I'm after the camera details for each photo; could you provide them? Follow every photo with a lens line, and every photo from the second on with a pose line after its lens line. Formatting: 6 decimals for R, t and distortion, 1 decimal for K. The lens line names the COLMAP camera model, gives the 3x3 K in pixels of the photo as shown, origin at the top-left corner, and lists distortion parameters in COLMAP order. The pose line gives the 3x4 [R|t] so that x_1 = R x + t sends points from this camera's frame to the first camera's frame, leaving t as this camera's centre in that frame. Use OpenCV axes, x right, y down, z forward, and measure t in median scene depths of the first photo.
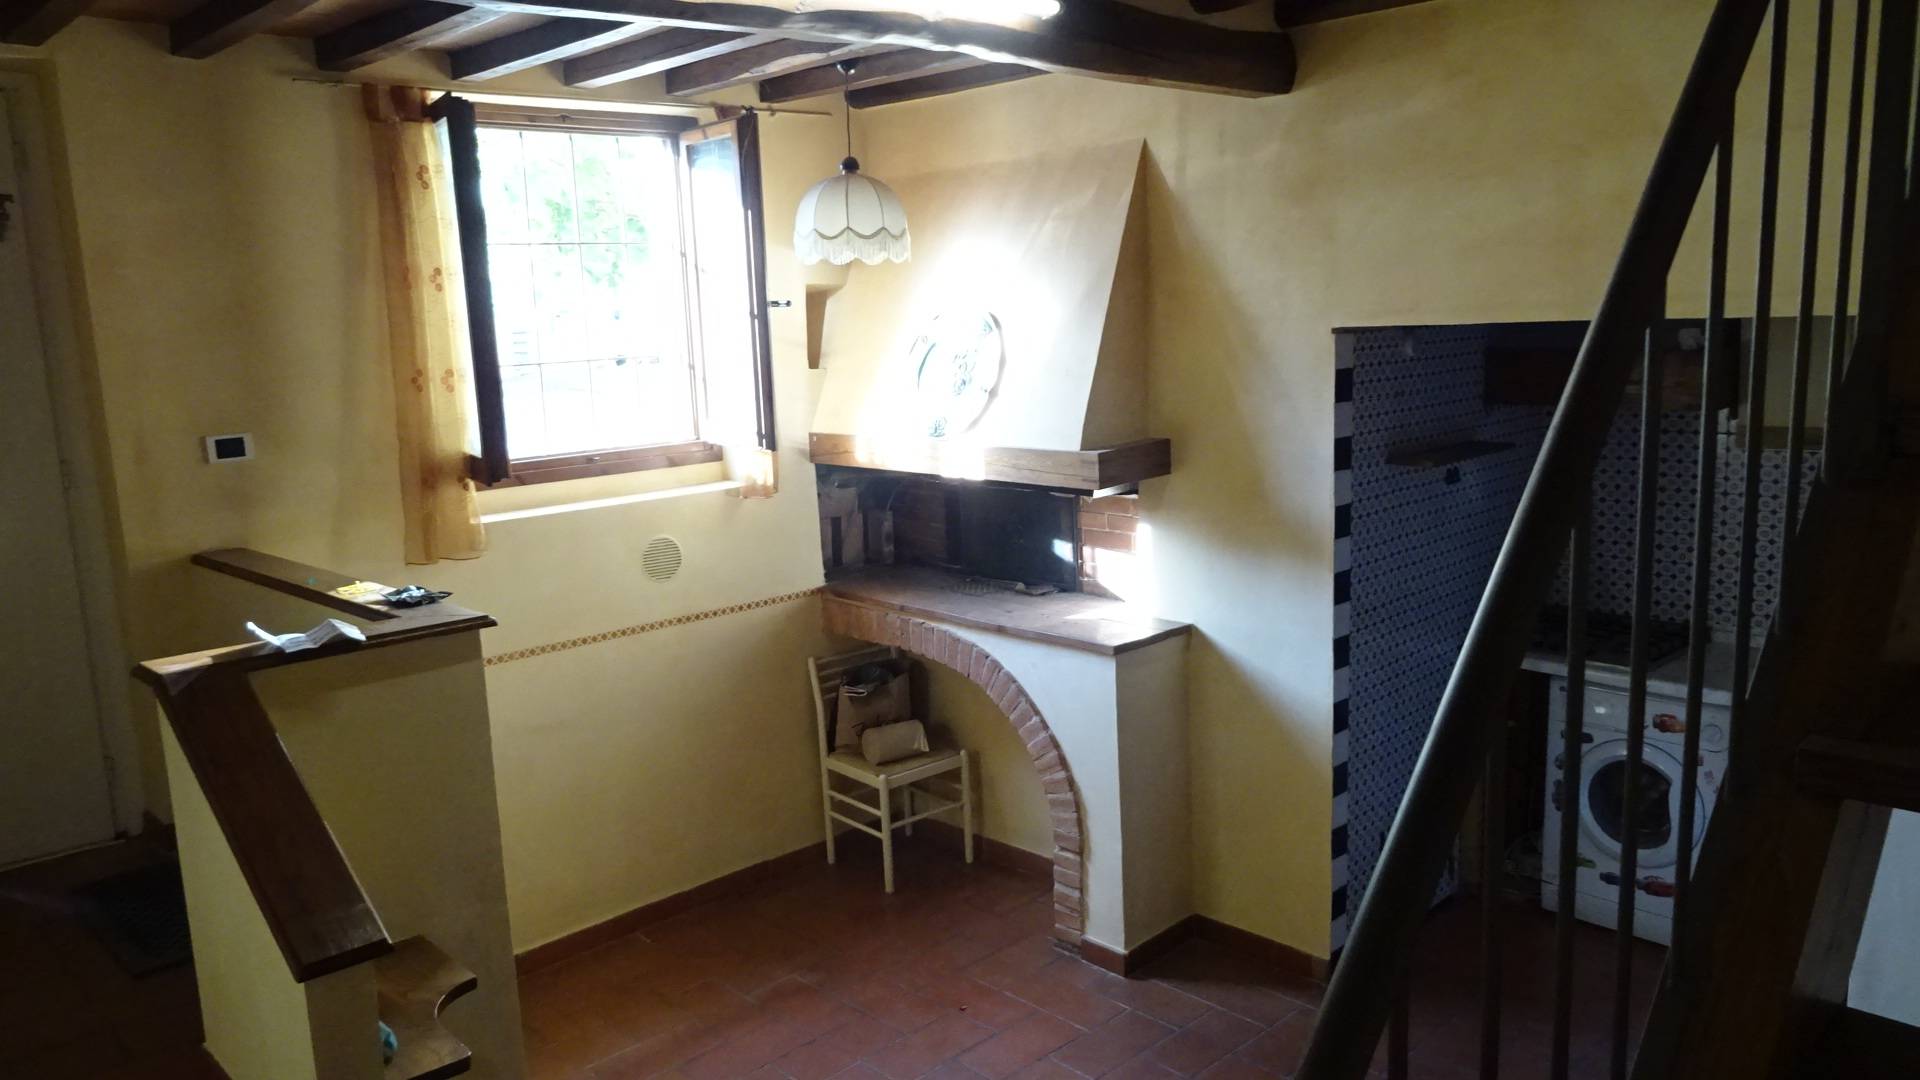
lens RADIAL K [[1396.2, 0, 960.7], [0, 1396.2, 544.6], [0, 0, 1]] dist [-0.002432, -0.001213]
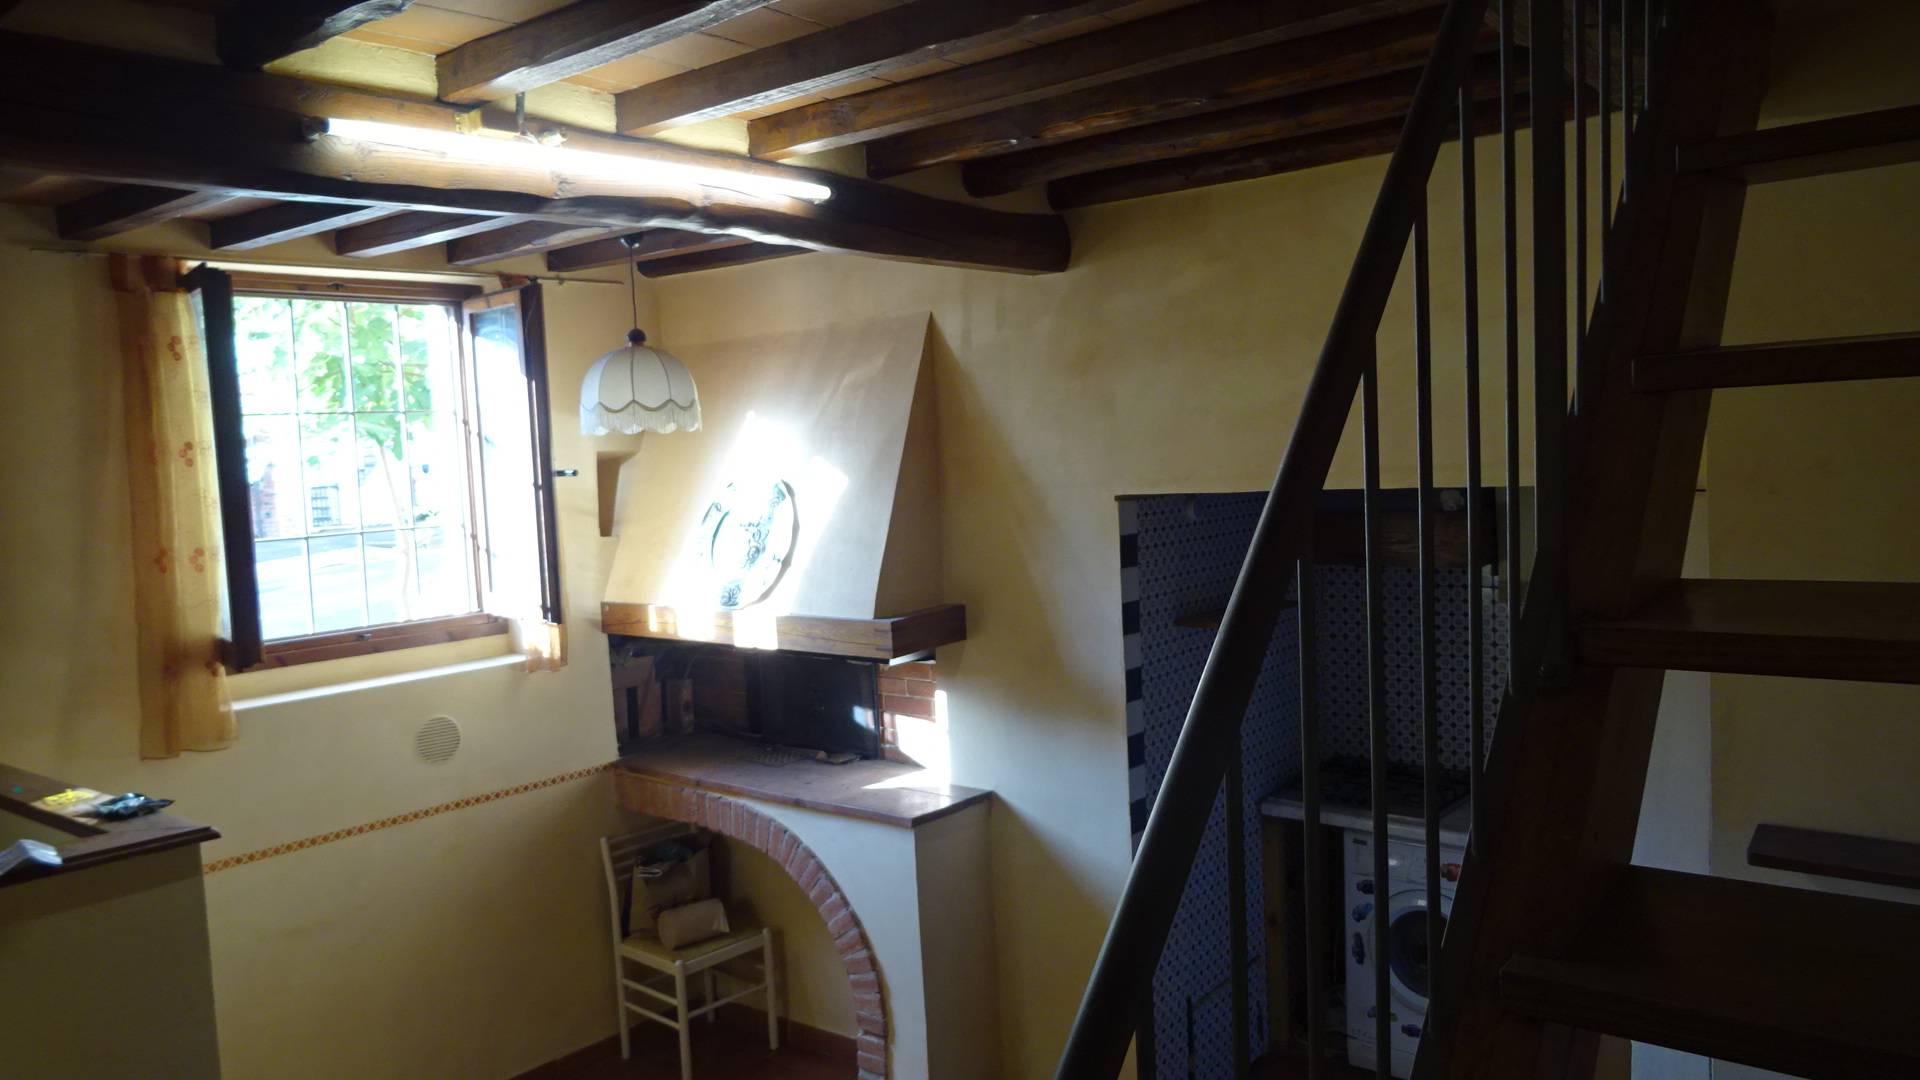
lens RADIAL K [[1396.2, 0, 960.7], [0, 1396.2, 540.7], [0, 0, 1]] dist [-0.002432, -0.001213]
pose [[0.992095, -0.014213, 0.124685, 0.023449], [0.027660, 0.993897, -0.106787, -0.014616], [-0.122406, 0.109392, 0.986433, 0.008276]]
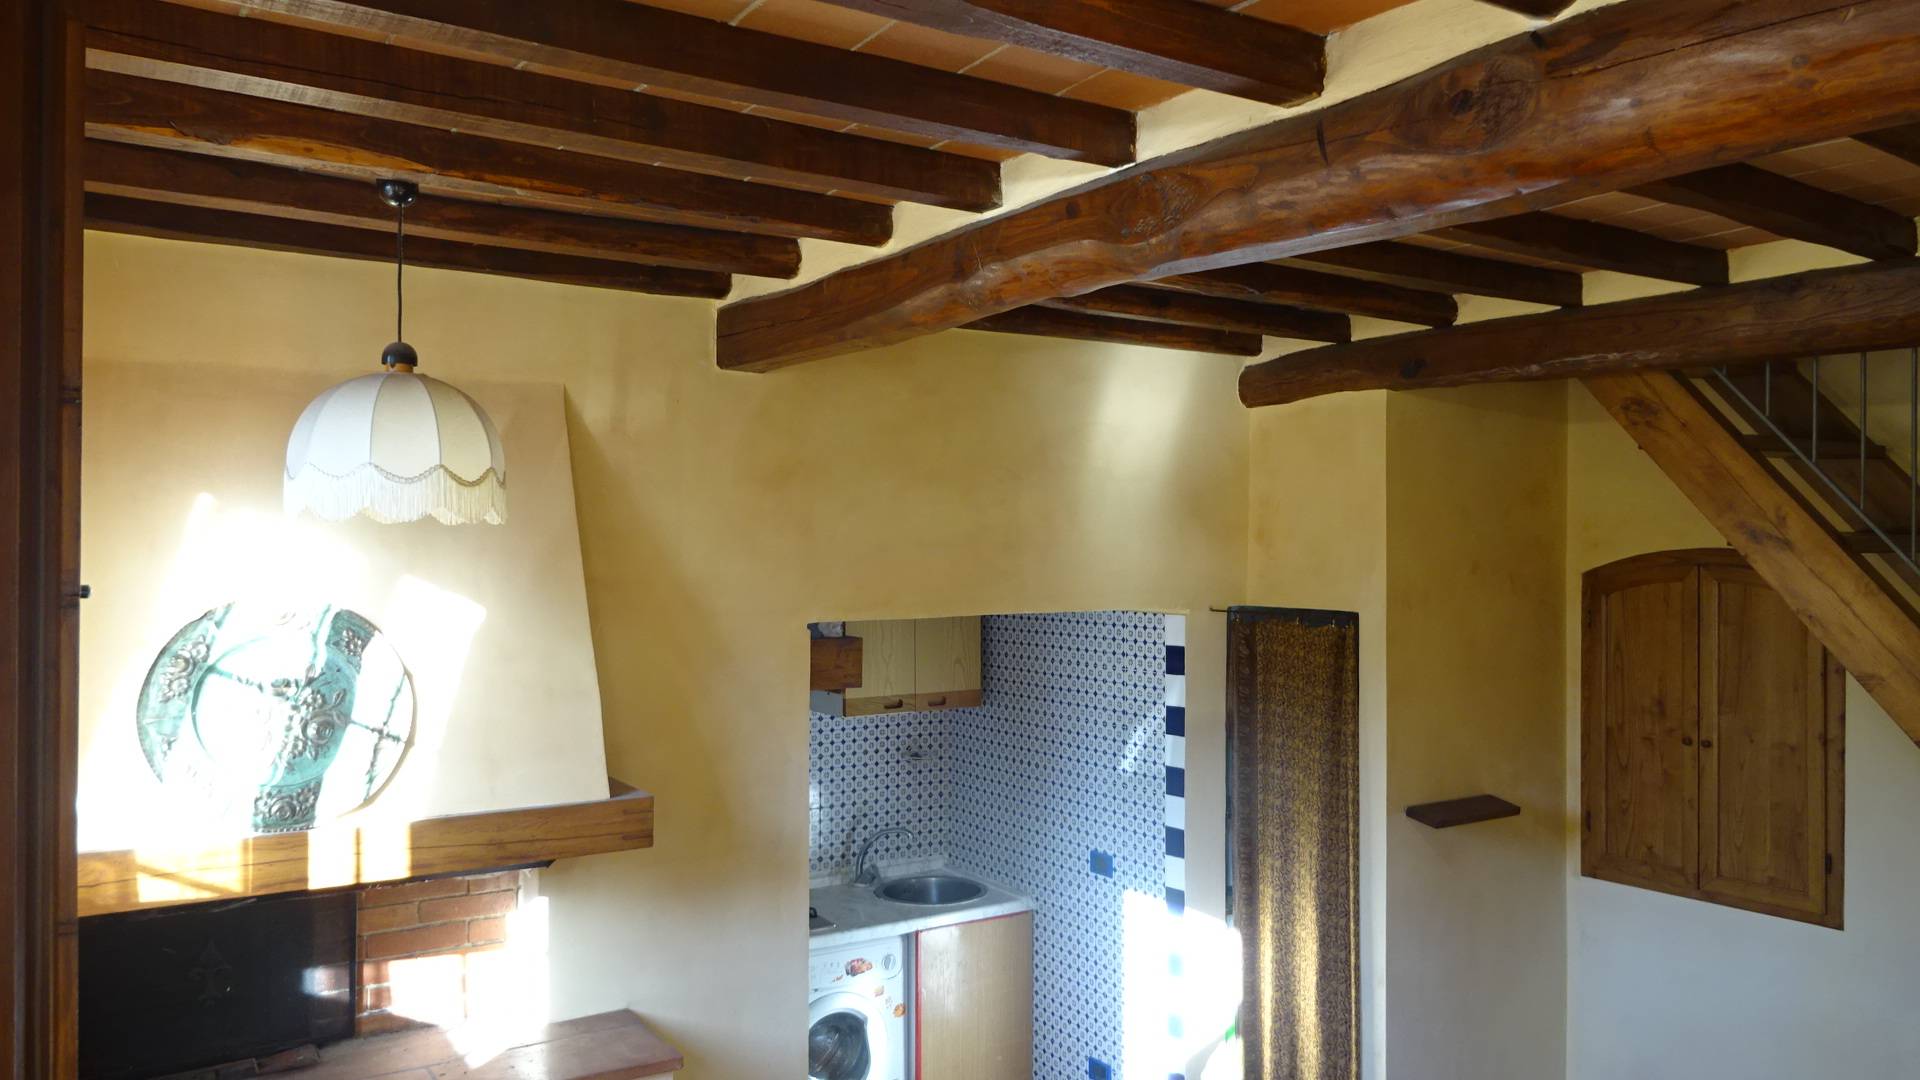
lens RADIAL K [[1396.2, 0, 966.1], [0, 1396.2, 540.0], [0, 0, 1]] dist [-0.002432, -0.001213]
pose [[0.126840, 0.046149, 0.990849, -0.599385], [0.166466, 0.983760, -0.067129, -0.116492], [-0.977855, 0.173457, 0.117098, 0.698113]]
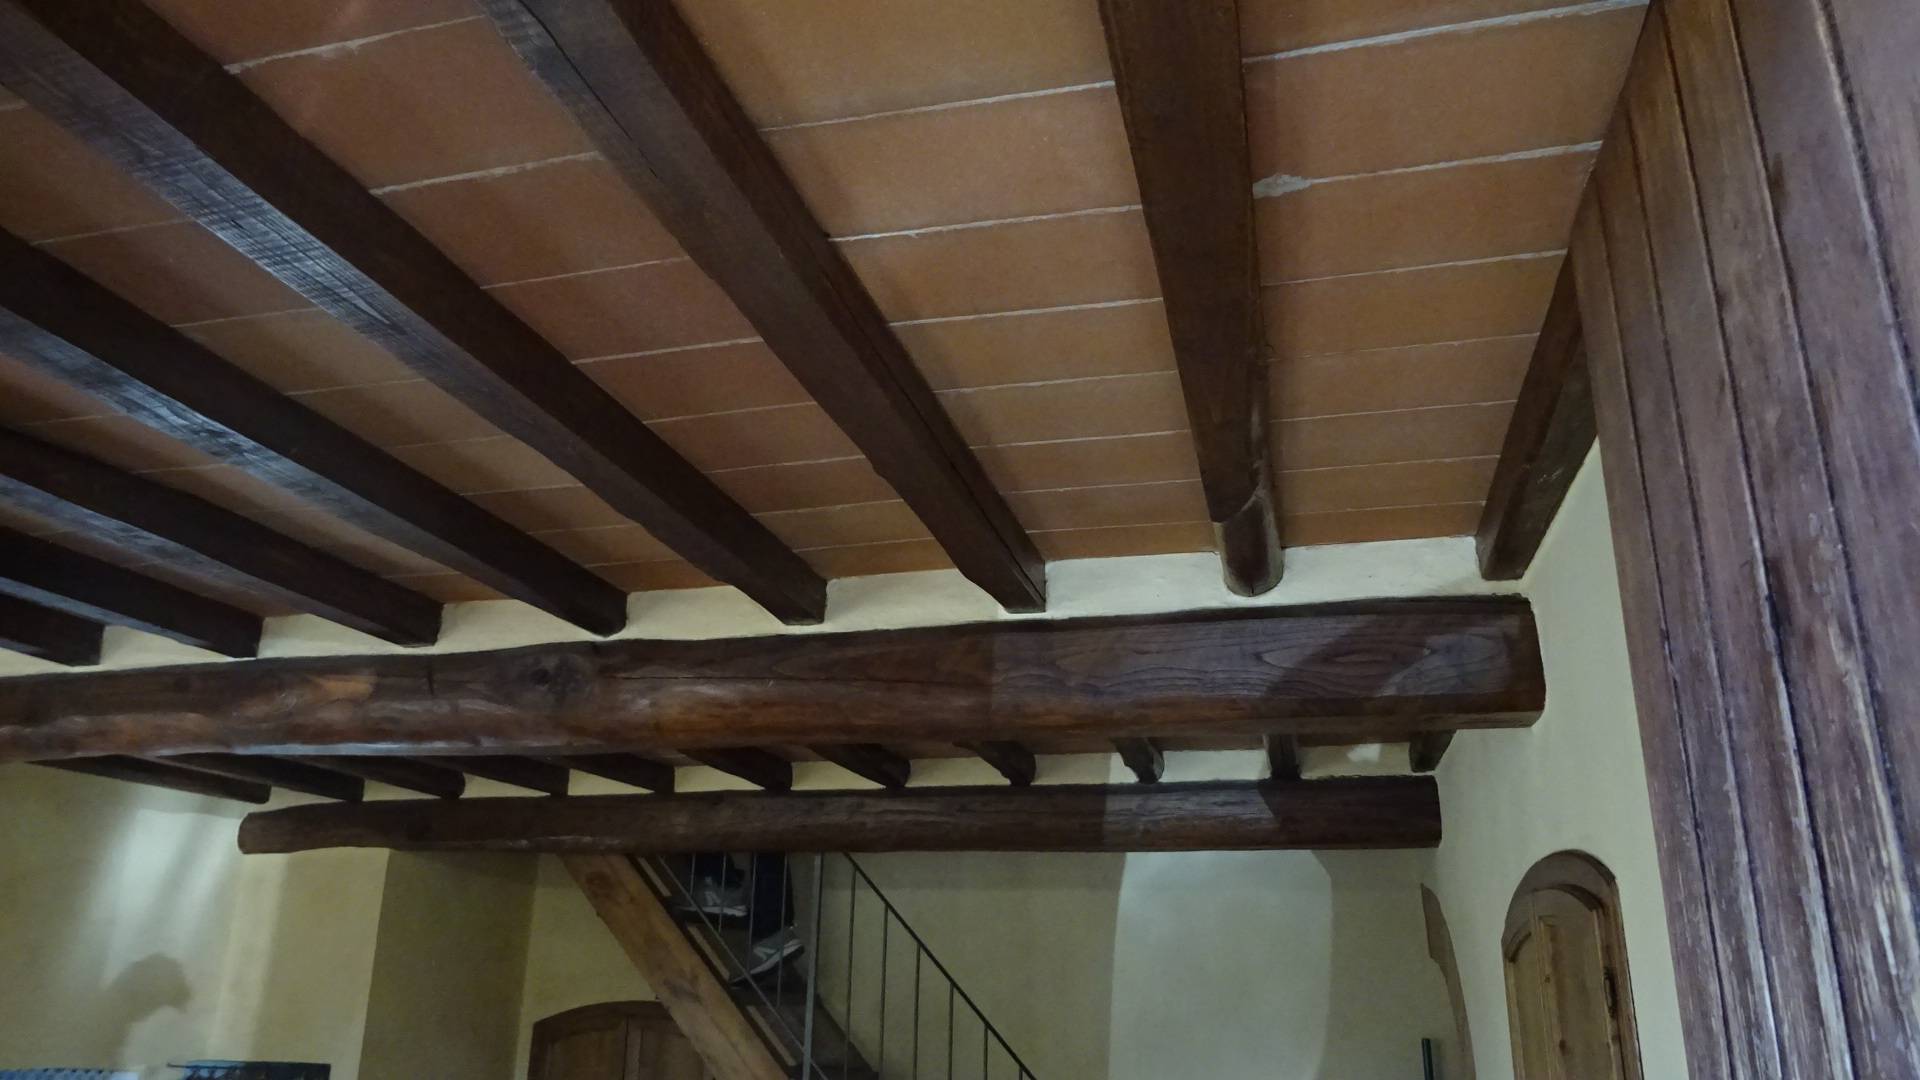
lens RADIAL K [[1396.2, 0, 966.5], [0, 1396.2, 538.2], [0, 0, 1]] dist [-0.002432, -0.001213]
pose [[-0.564967, 0.296483, 0.770007, -0.834984], [0.160031, 0.954865, -0.250244, -0.127780], [-0.809446, -0.018155, -0.586914, 0.825340]]
